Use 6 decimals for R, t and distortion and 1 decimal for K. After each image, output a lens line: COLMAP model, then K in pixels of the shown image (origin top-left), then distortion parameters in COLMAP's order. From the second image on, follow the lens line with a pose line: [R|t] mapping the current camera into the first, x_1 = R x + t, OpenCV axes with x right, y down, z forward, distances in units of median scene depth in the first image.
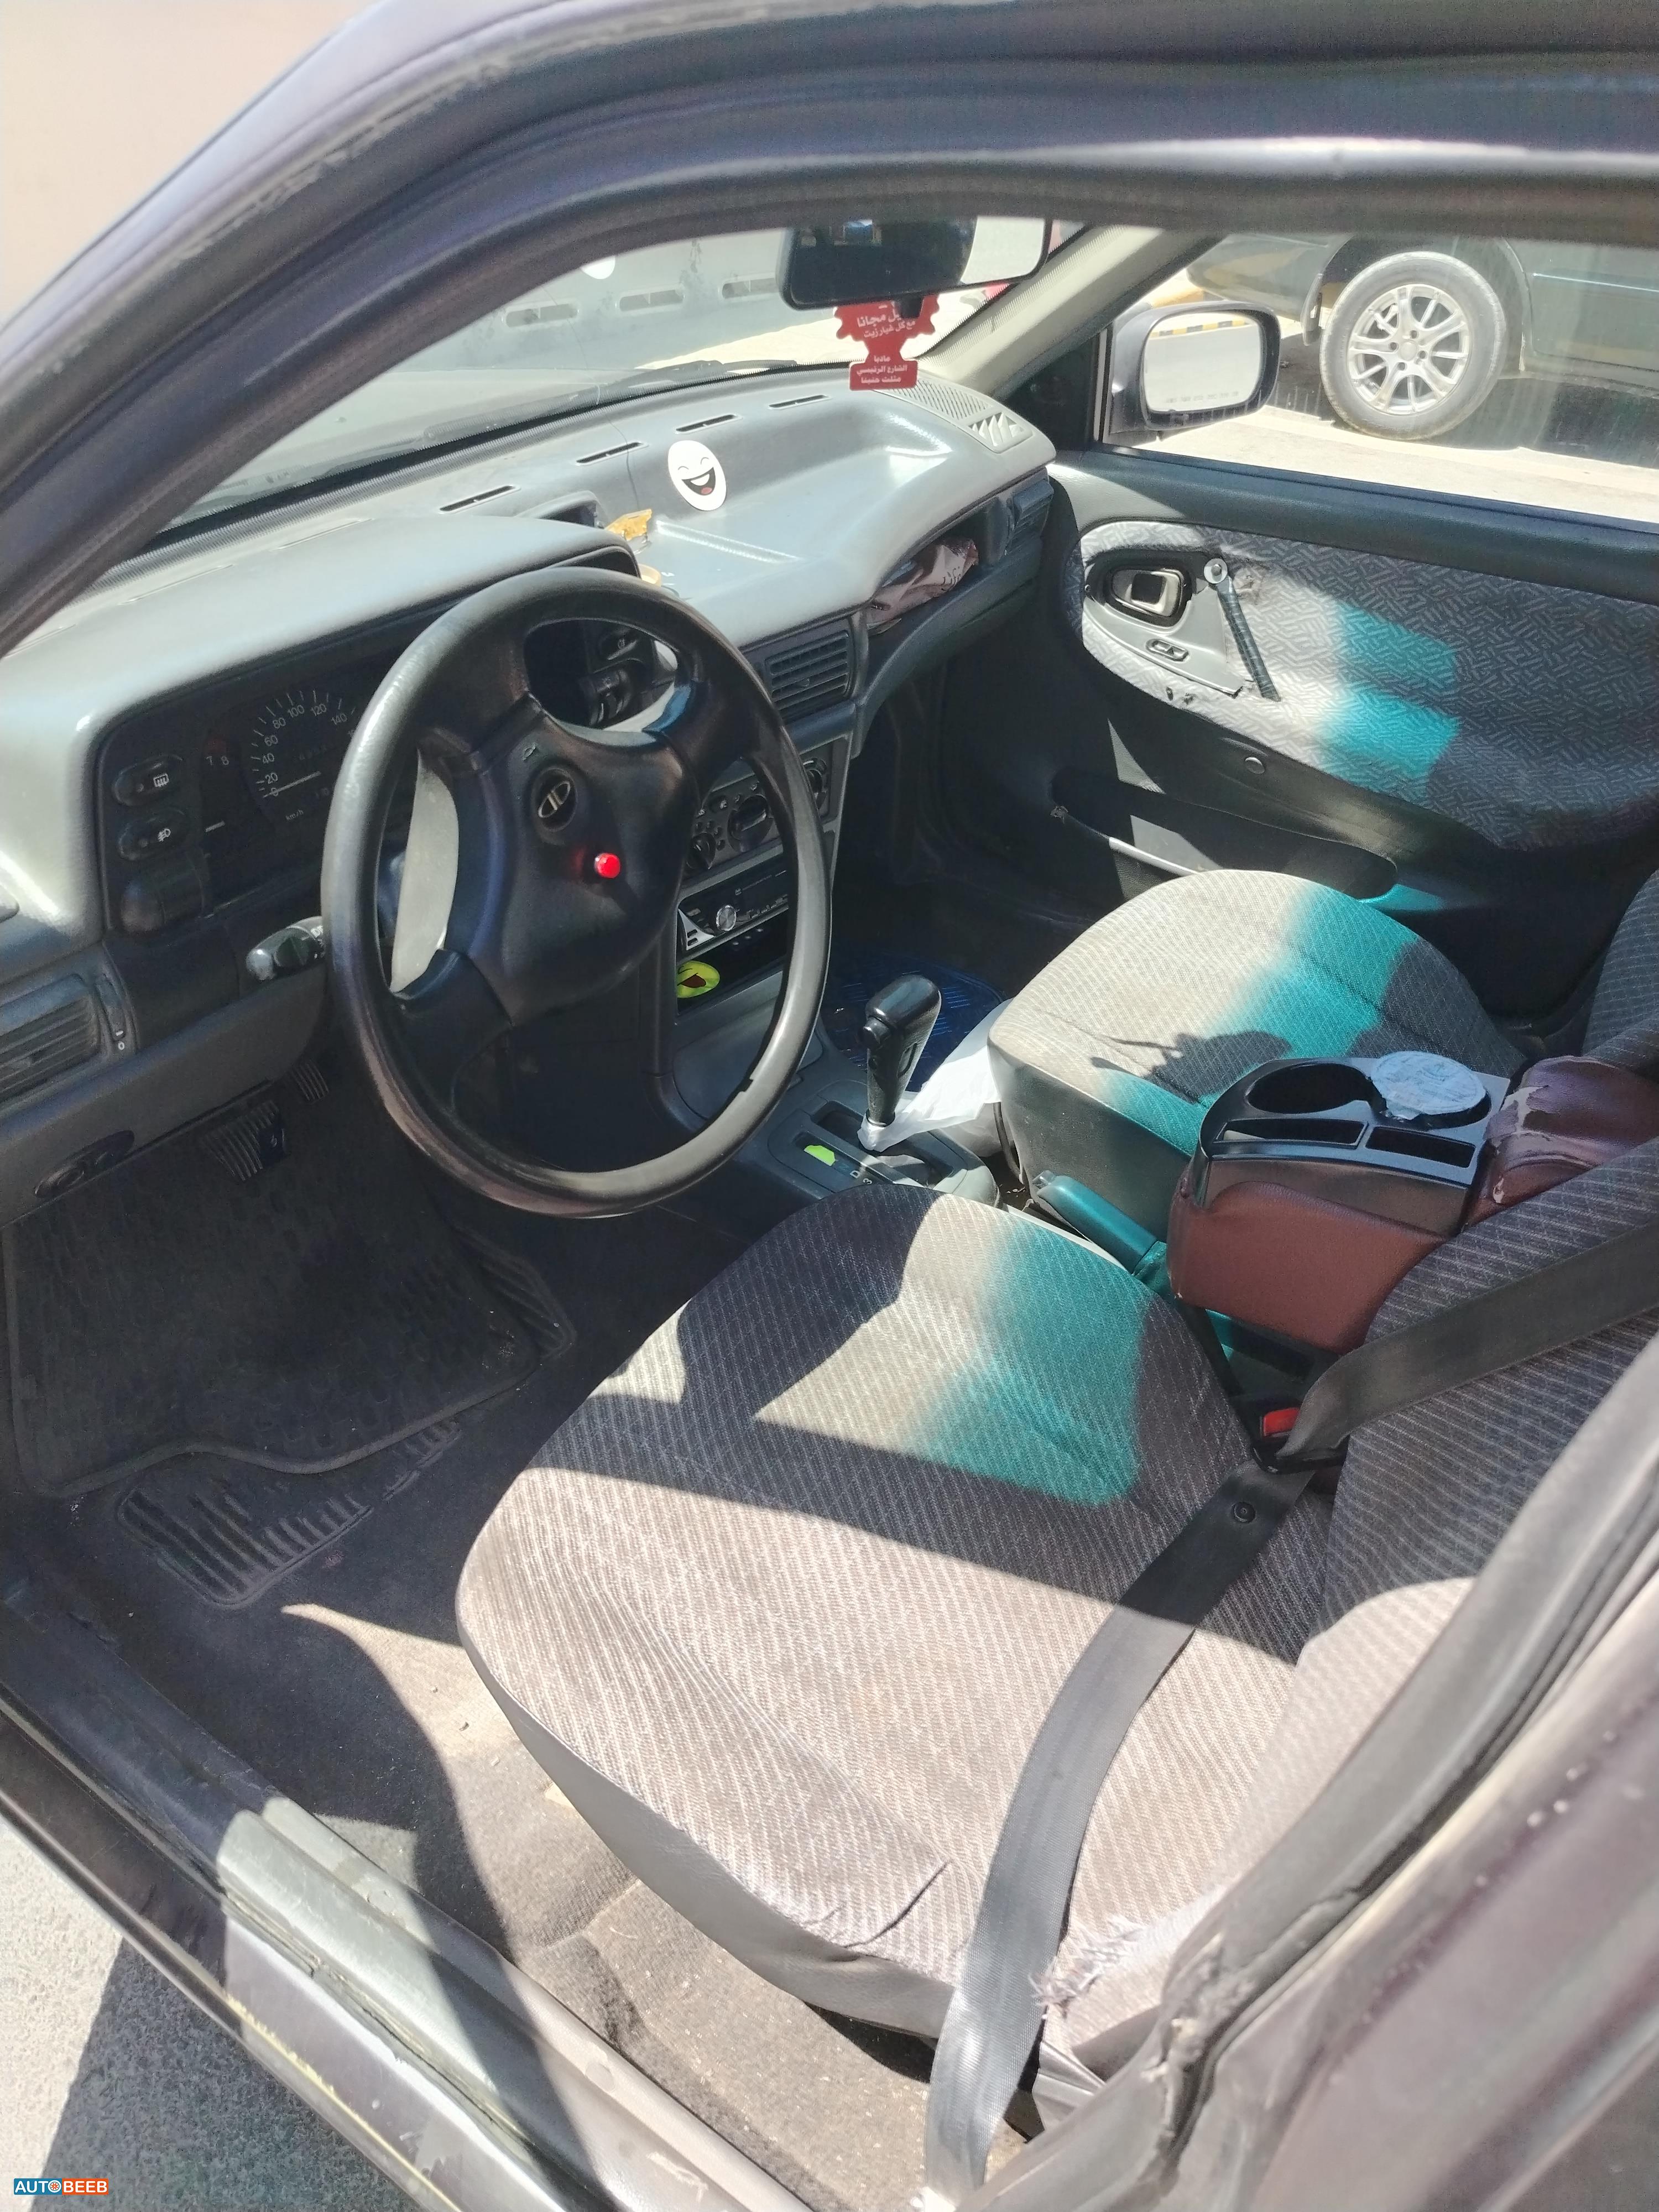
lens RADIAL K [[1570.1, 0, 829.5], [0, 1570.1, 1106.0], [0, 0, 1]] dist [0.012450, -0.003637]
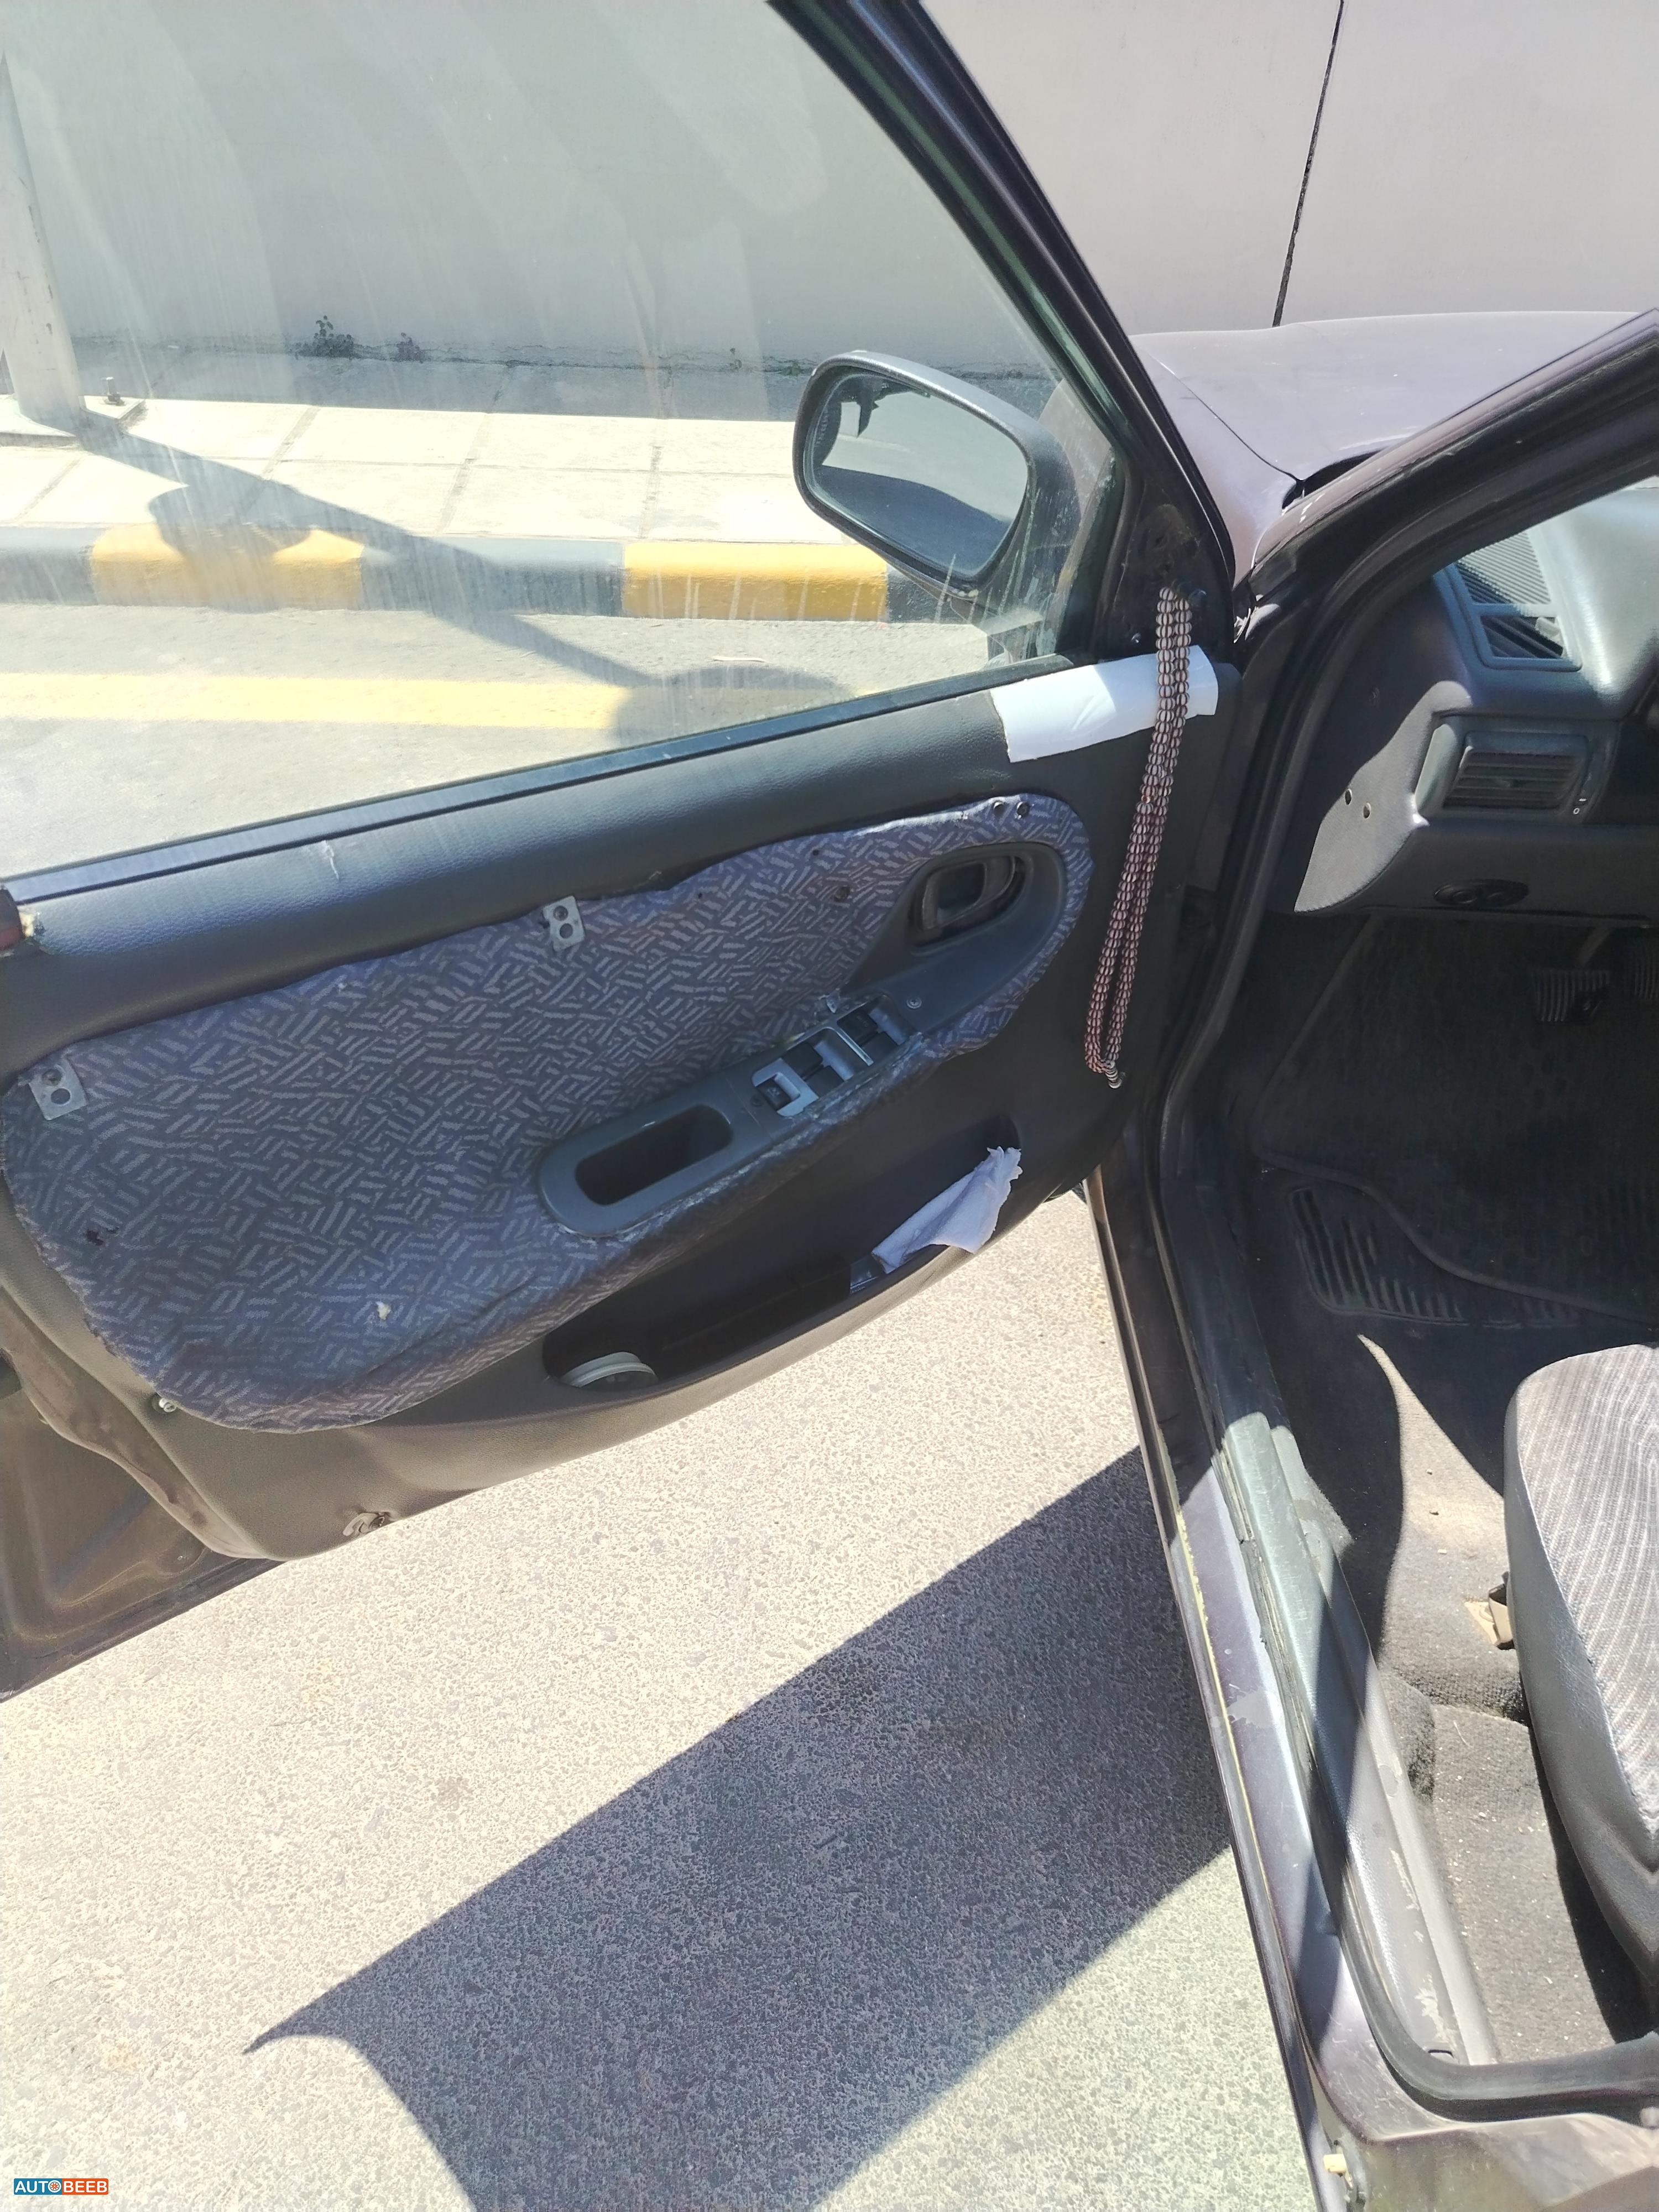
lens RADIAL K [[1570.1, 0, 829.5], [0, 1570.1, 1106.0], [0, 0, 1]] dist [0.012450, -0.003637]
pose [[0.589861, 0.524304, -0.614141, 0.055350], [-0.509342, 0.831739, 0.220865, 0.155236], [0.626605, 0.182528, 0.757661, -0.186738]]
